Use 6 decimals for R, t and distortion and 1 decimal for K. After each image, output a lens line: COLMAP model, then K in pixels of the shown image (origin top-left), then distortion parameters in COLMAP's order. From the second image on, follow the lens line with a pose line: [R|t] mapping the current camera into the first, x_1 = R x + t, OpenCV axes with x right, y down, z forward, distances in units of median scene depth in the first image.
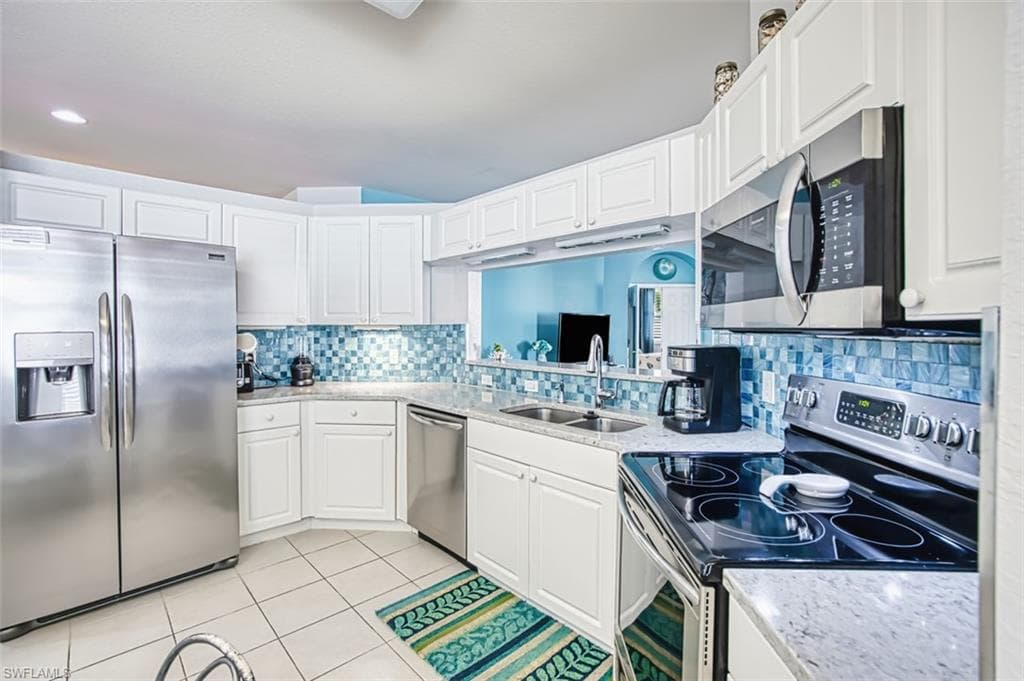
lens RADIAL K [[461.8, 0, 502.7], [0, 461.8, 331.4], [0, 0, 1]] dist [-0.036045, 0.007591]
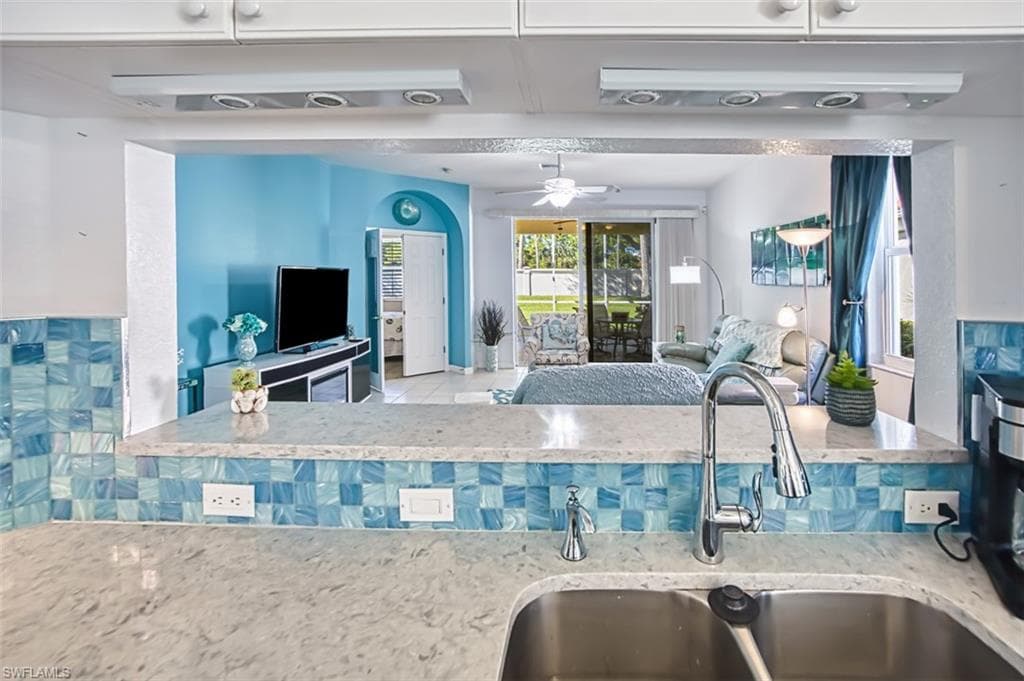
lens RADIAL K [[451.6, 0, 566.0], [0, 451.6, 280.3], [0, 0, 1]] dist [-0.019005, 0.004108]
pose [[0.682631, -0.008851, 0.730709, -0.140540], [0.007404, 0.999959, 0.005195, -0.062231], [-0.730725, 0.001864, 0.682669, 0.909497]]
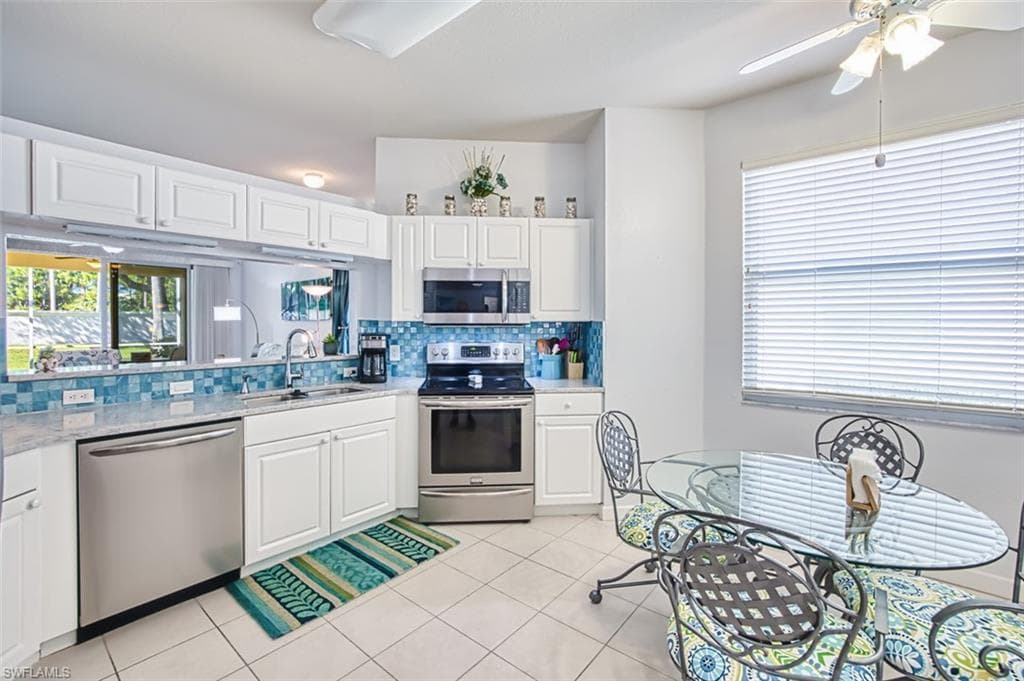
lens RADIAL K [[451.6, 0, 500.7], [0, 451.6, 326.8], [0, 0, 1]] dist [-0.019005, 0.004108]
pose [[-0.117050, -0.011589, 0.993058, -1.153745], [0.007135, 0.999896, 0.012510, -0.010631], [-0.993100, 0.008549, -0.116956, 0.620091]]
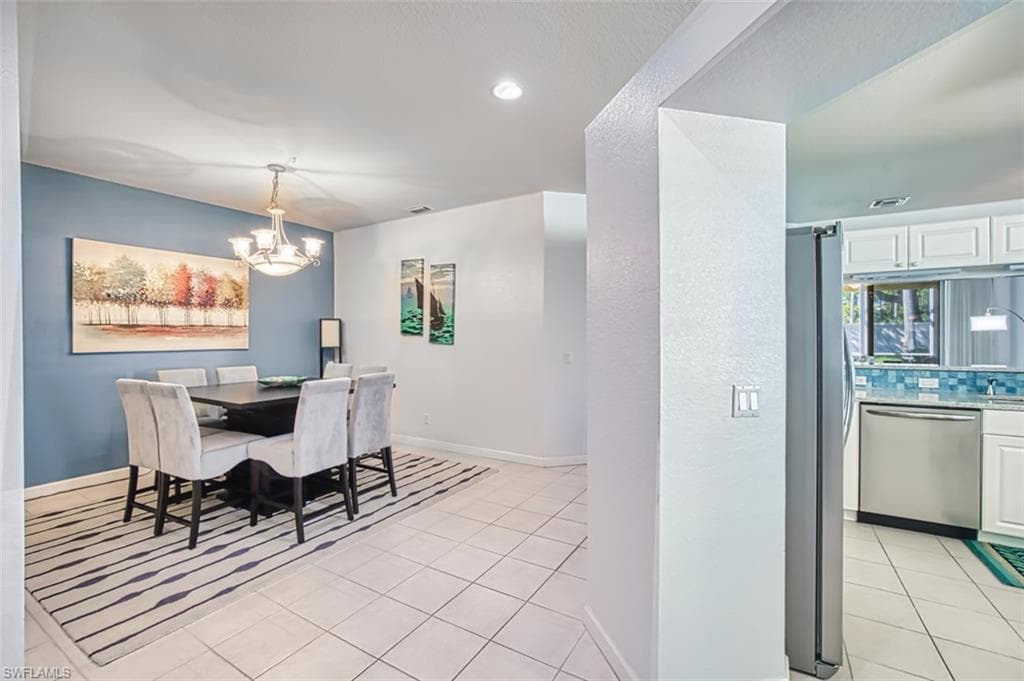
lens RADIAL K [[451.6, 0, 504.5], [0, 451.6, 340.9], [0, 0, 1]] dist [-0.019005, 0.004108]
pose [[0.956148, -0.013876, 0.292555, -1.735784], [0.013926, 0.999901, 0.001912, -0.012112], [-0.292552, 0.002246, 0.956247, 0.275699]]
